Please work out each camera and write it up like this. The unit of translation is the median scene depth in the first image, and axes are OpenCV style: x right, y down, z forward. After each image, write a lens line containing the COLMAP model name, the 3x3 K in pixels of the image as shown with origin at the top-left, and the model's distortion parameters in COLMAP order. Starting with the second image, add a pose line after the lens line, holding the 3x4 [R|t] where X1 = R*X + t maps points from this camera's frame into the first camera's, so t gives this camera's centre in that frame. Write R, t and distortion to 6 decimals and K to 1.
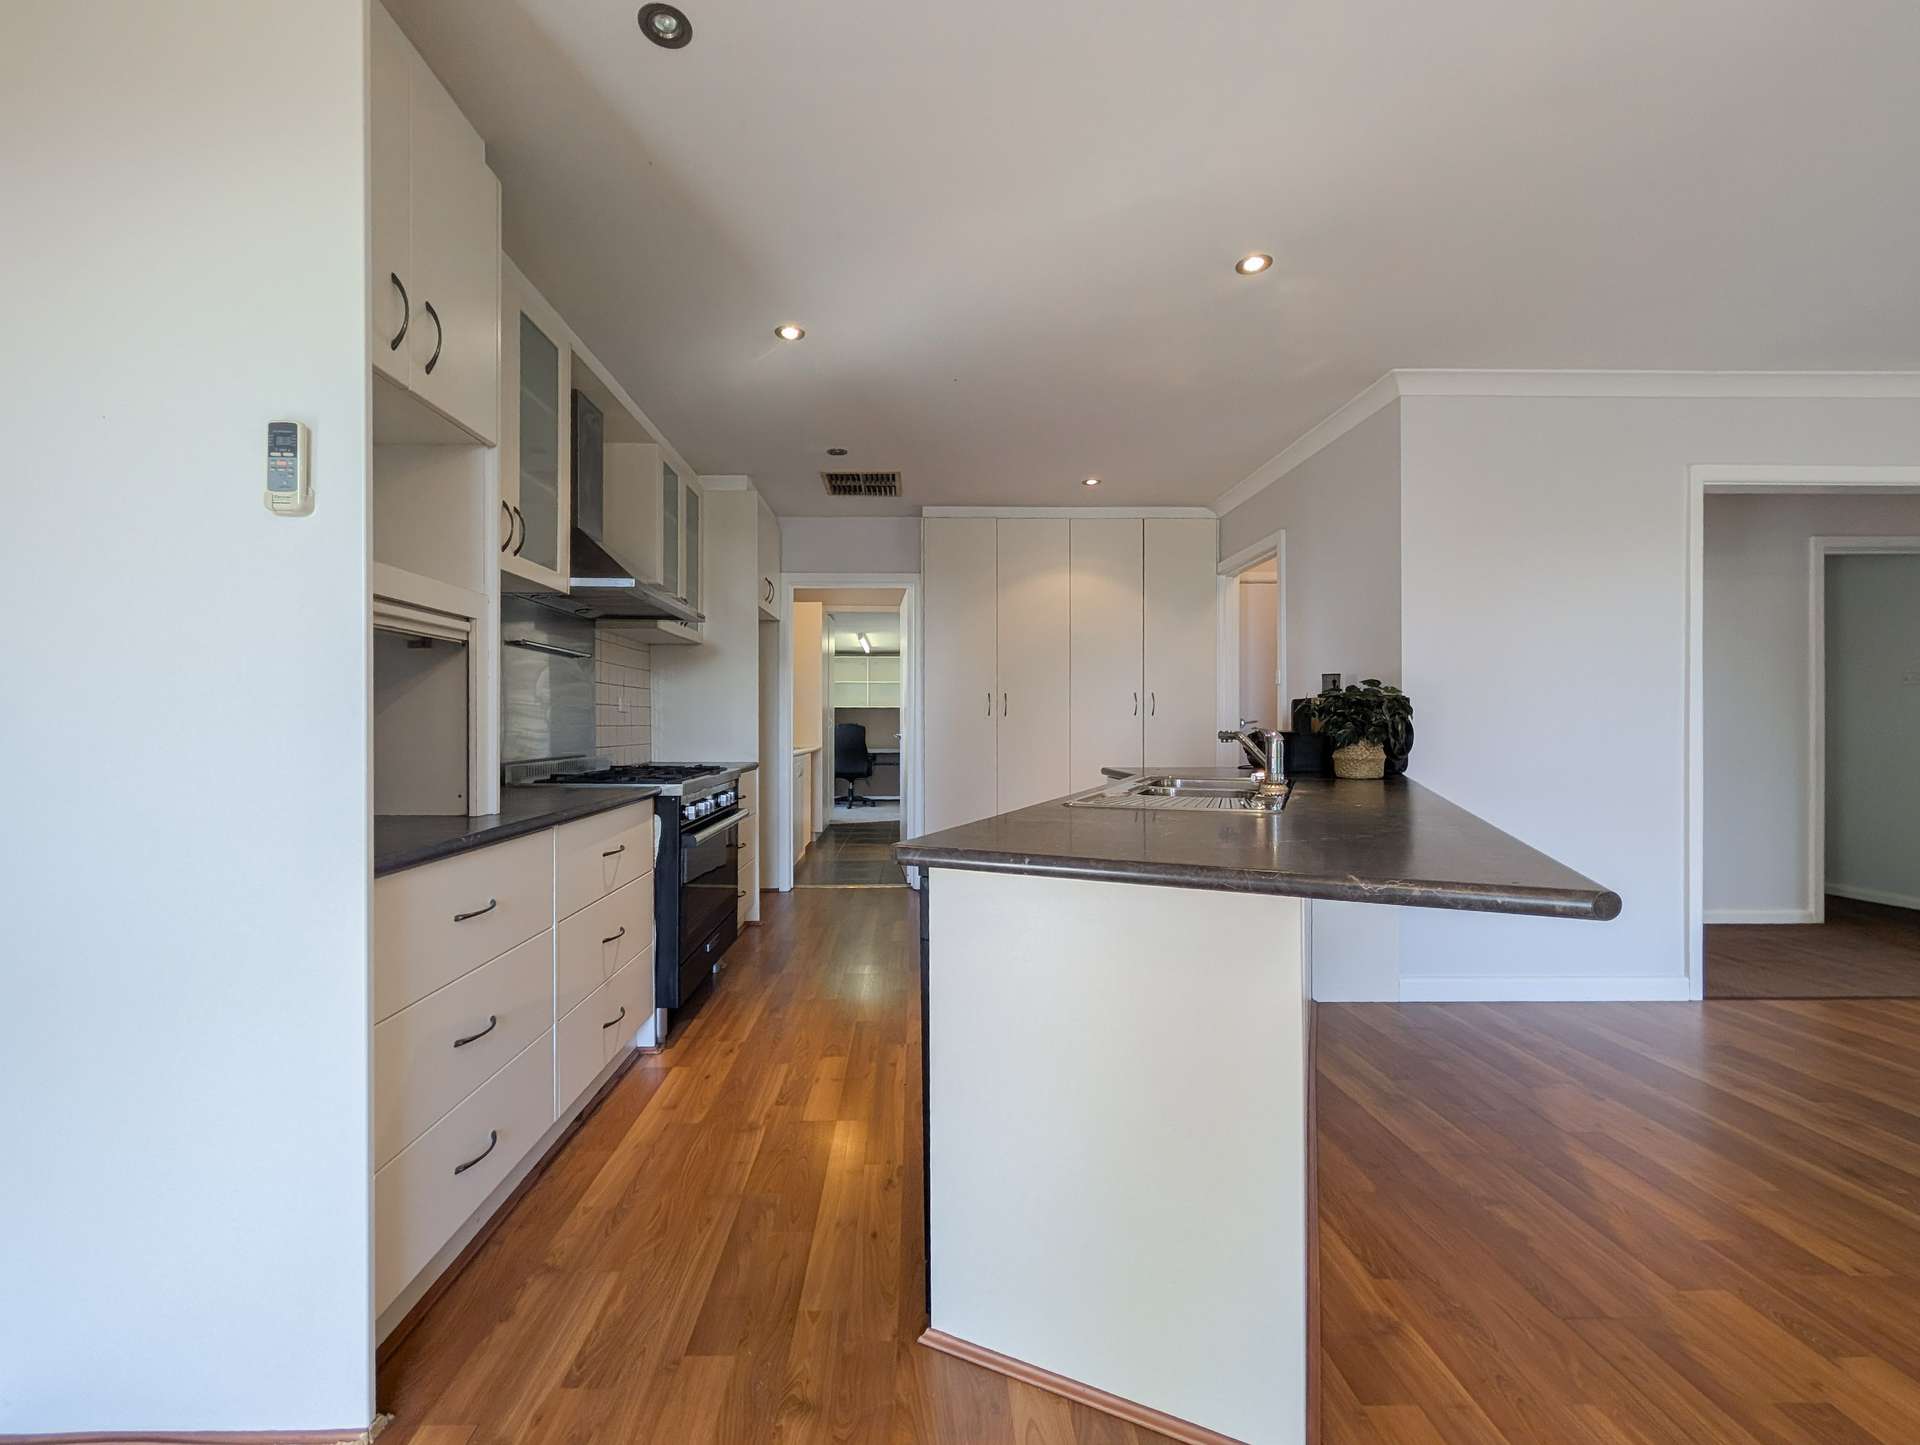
lens RADIAL K [[791.4, 0, 951.2], [0, 791.4, 732.0], [0, 0, 1]] dist [0.002952, 0.000288]
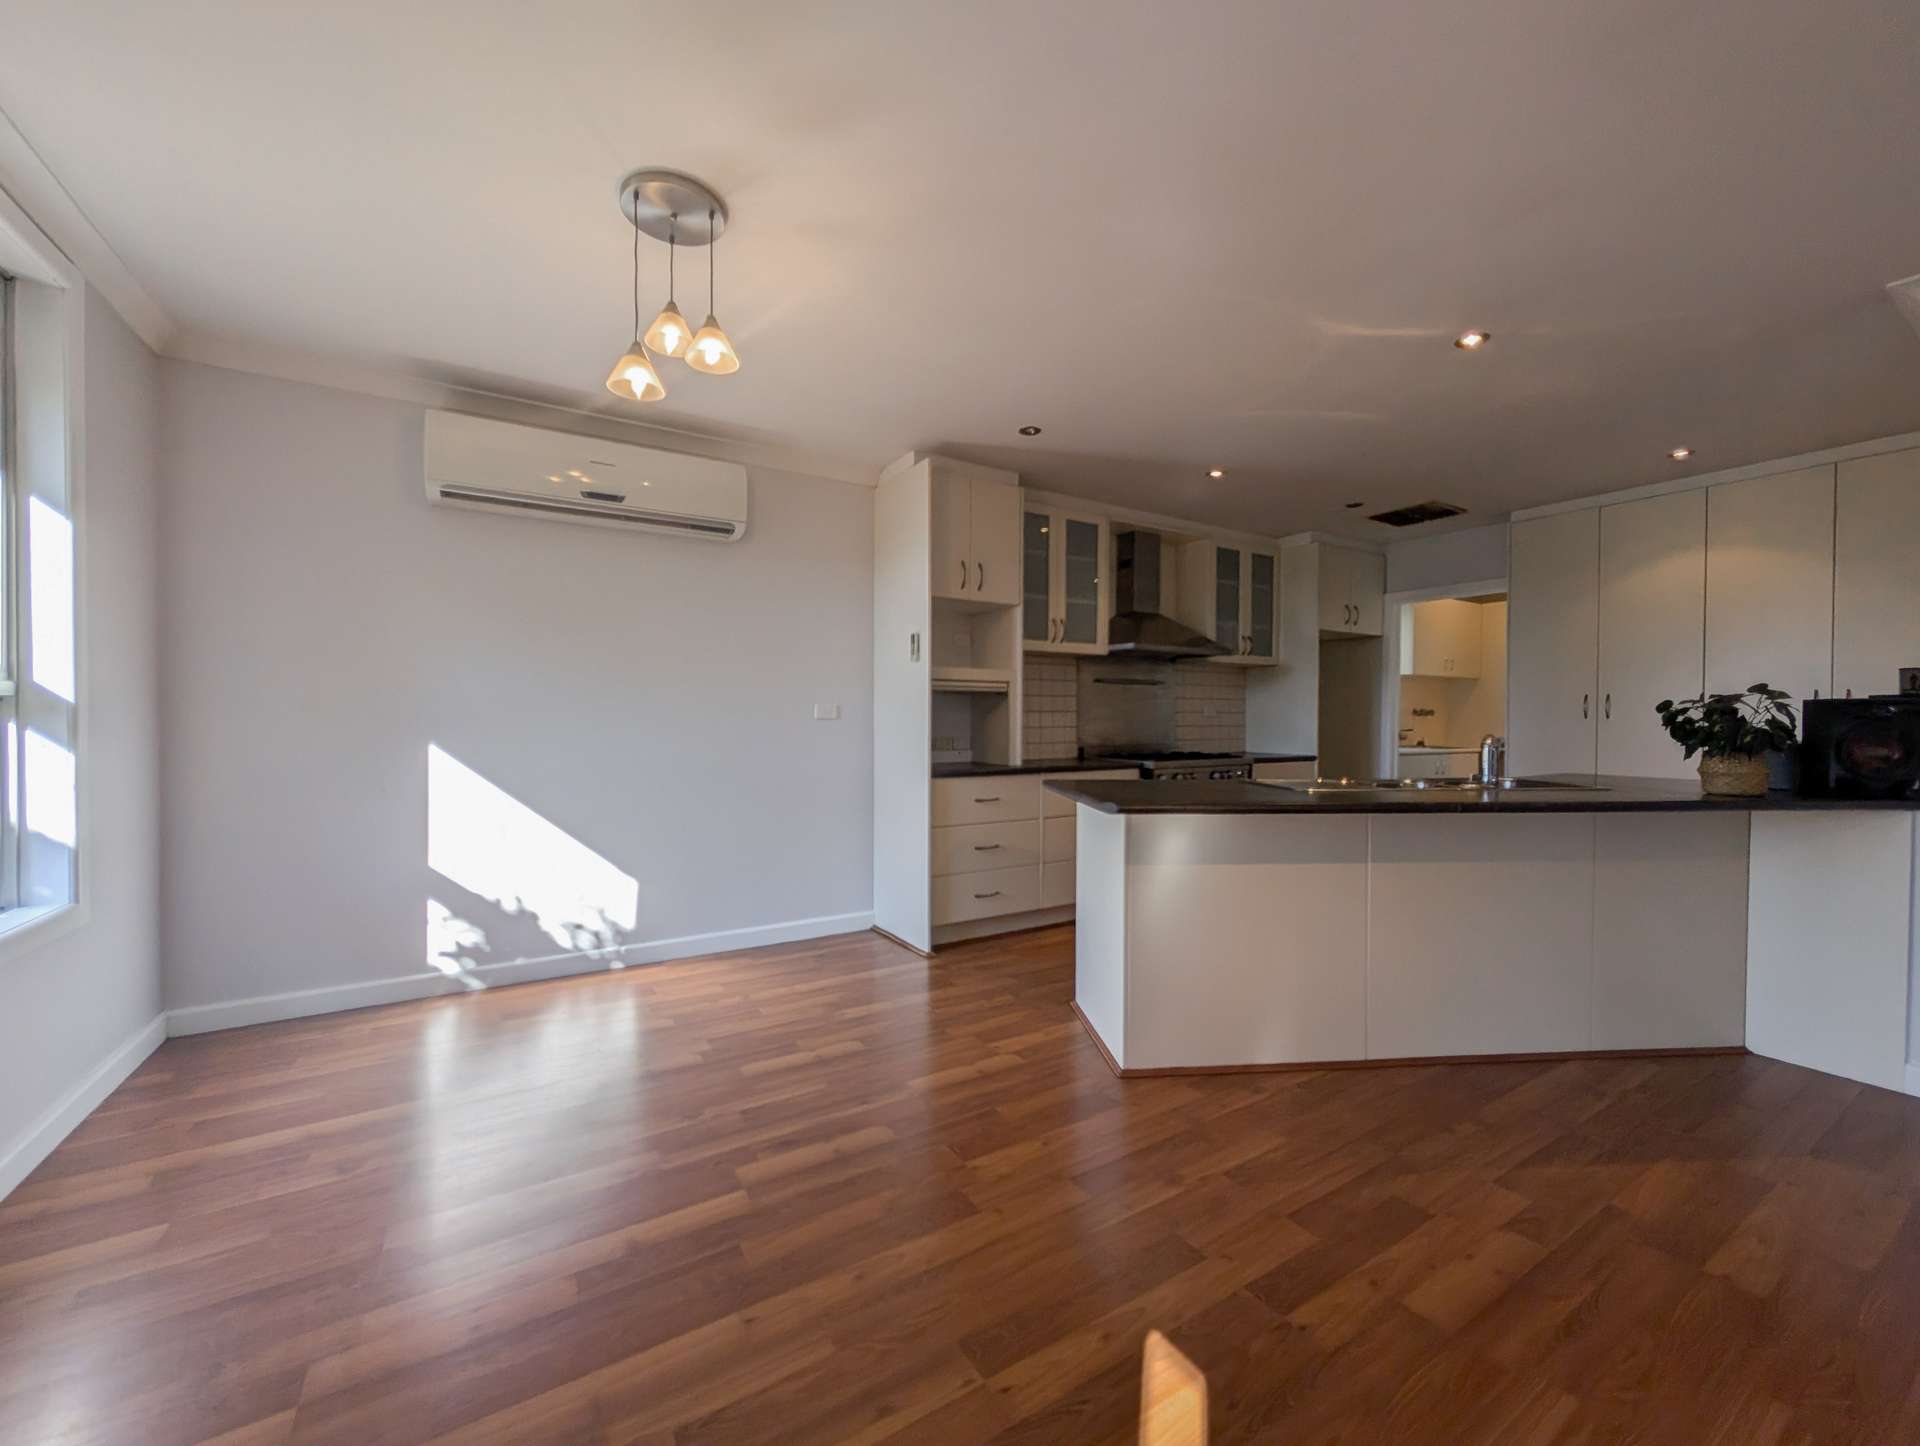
lens RADIAL K [[791.4, 0, 971.8], [0, 791.4, 729.7], [0, 0, 1]] dist [0.002952, 0.000288]
pose [[0.528653, 0.012666, -0.848743, 0.923283], [-0.011189, 0.999906, 0.007953, -0.013107], [0.848764, 0.005292, 0.528745, -0.230662]]
